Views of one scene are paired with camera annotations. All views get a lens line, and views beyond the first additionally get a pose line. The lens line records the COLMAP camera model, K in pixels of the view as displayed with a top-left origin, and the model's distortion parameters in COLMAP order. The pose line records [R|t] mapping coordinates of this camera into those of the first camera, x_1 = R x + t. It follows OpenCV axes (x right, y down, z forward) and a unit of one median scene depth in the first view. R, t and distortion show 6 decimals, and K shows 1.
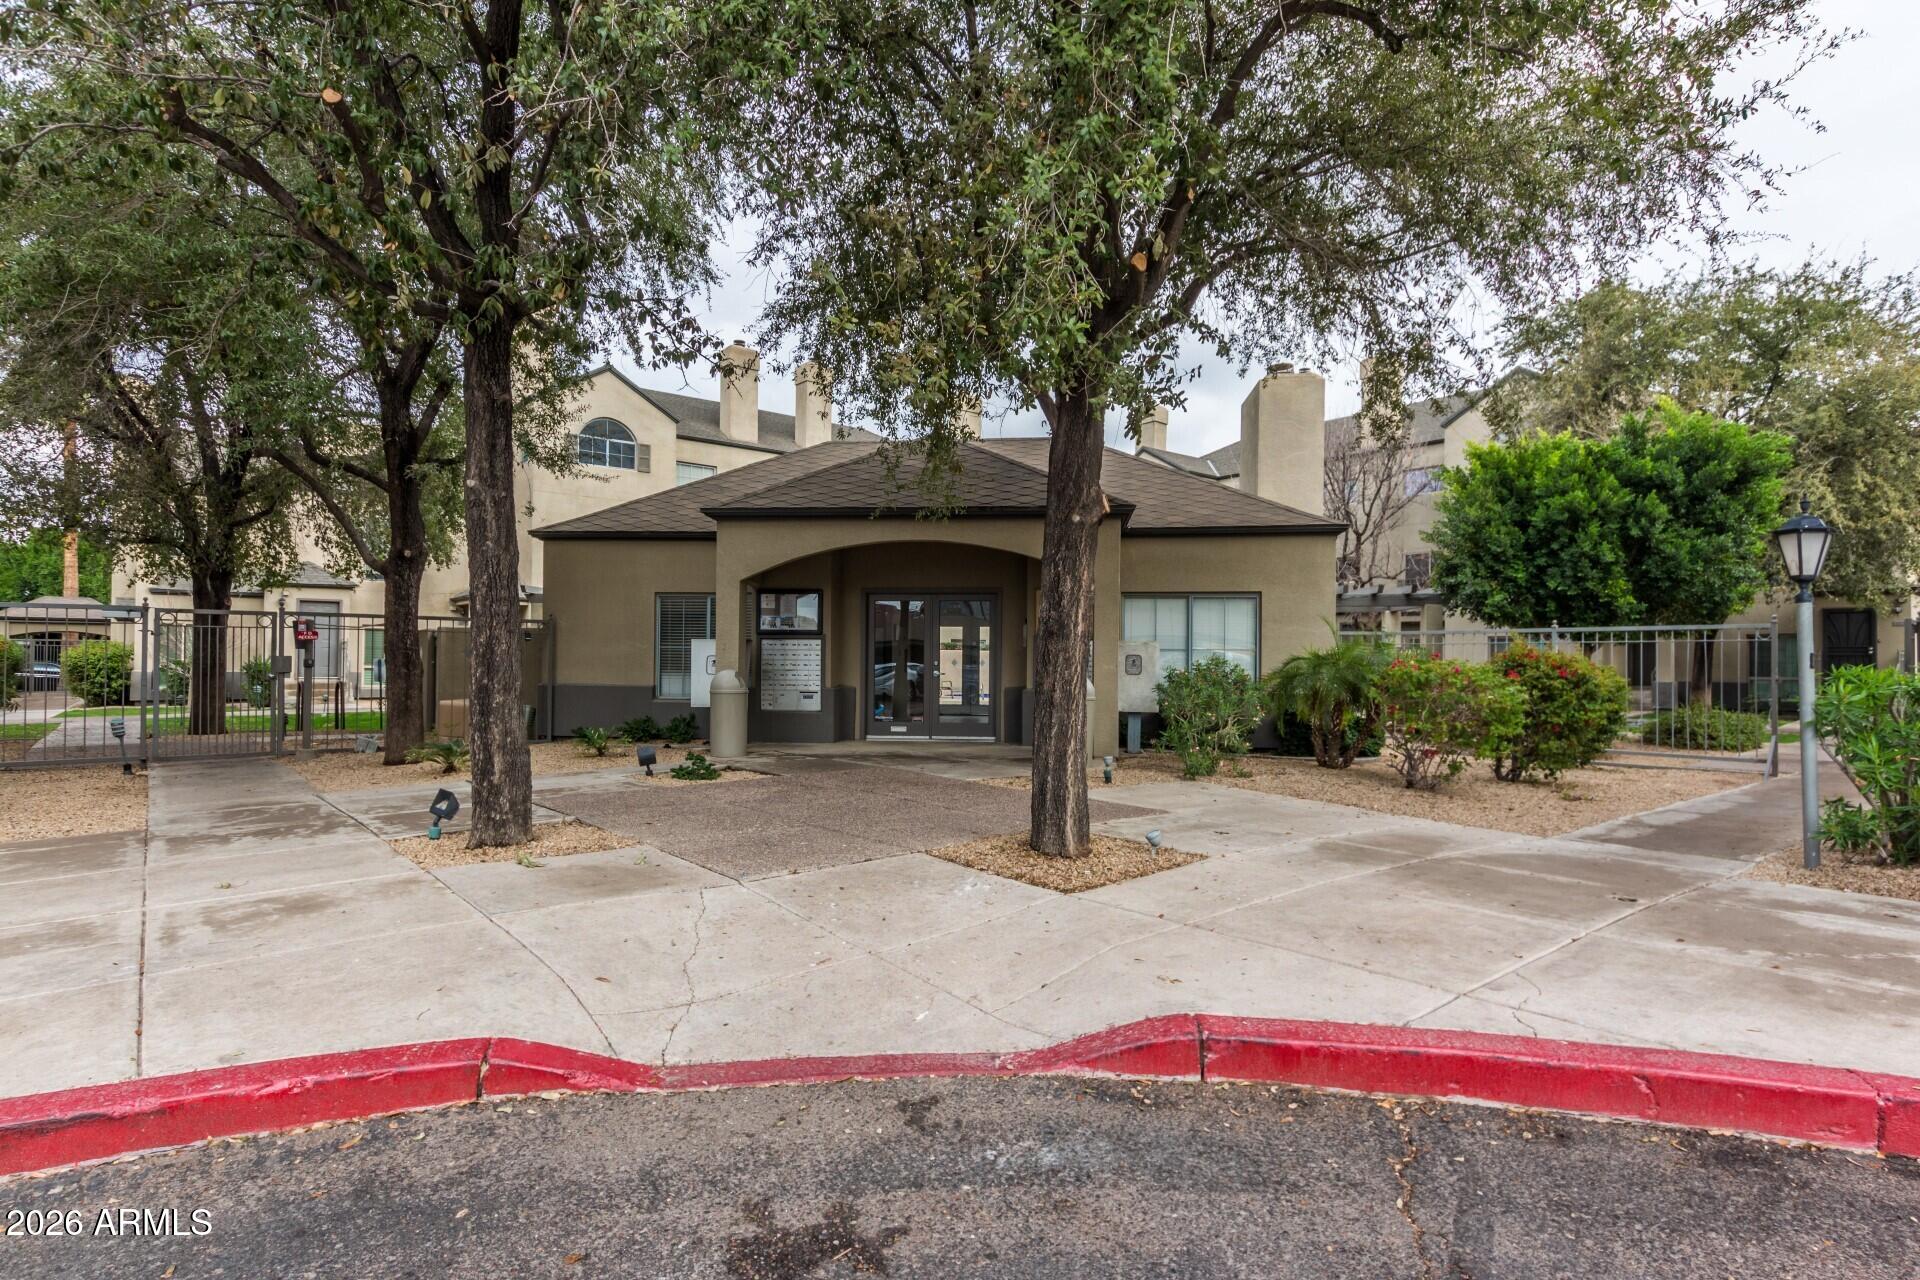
lens RADIAL K [[955.4, 0, 963.7], [0, 955.4, 633.9], [0, 0, 1]] dist [0.002401, 0.000119]
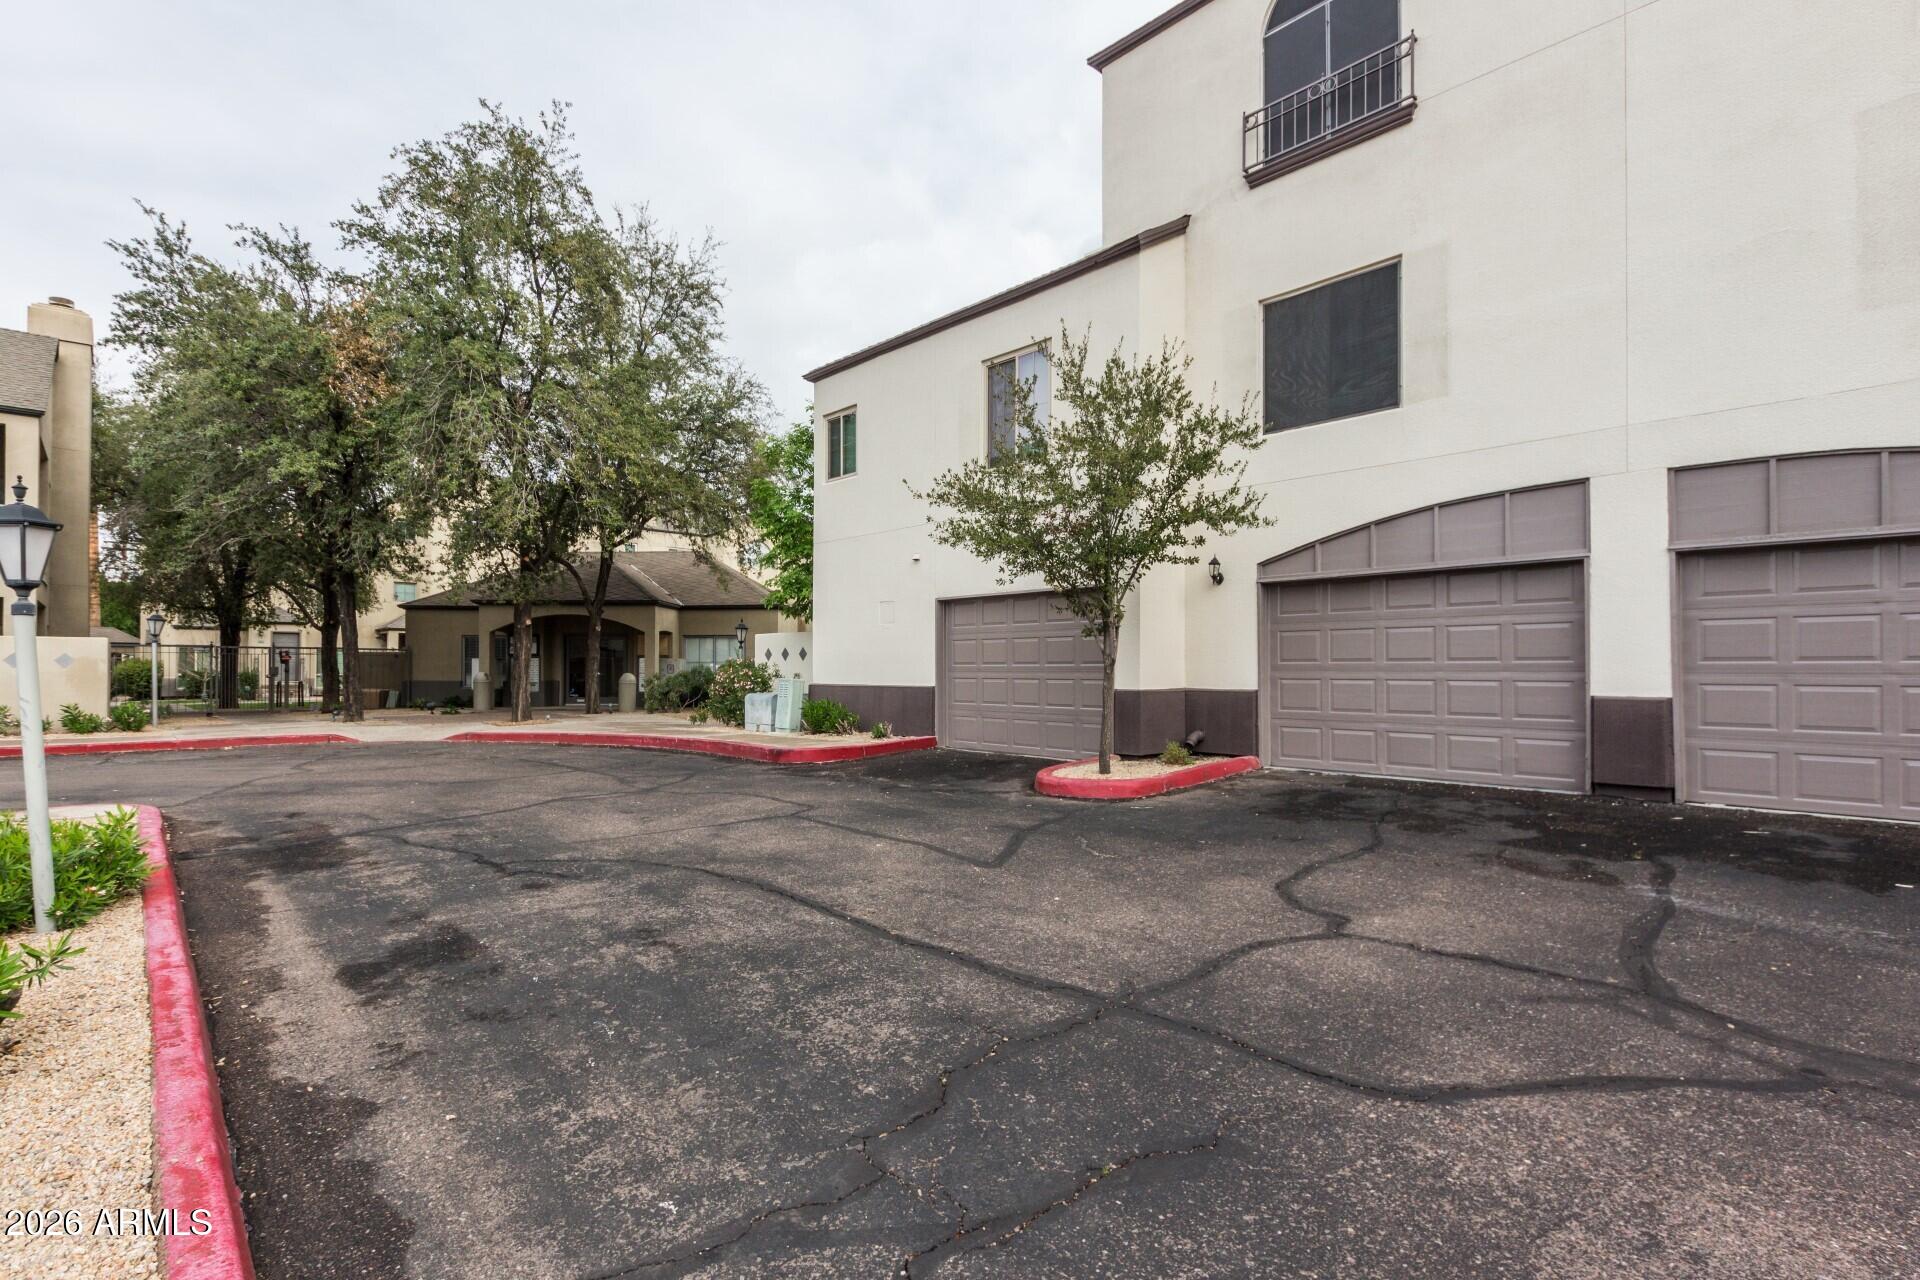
lens RADIAL K [[867.7, 0, 956.1], [0, 867.7, 652.5], [0, 0, 1]] dist [0.000658, -0.001164]
pose [[0.997495, -0.003834, 0.070640, 0.630898], [0.003287, 0.999964, 0.007847, -0.018228], [-0.070667, -0.007595, 0.997471, -0.973641]]
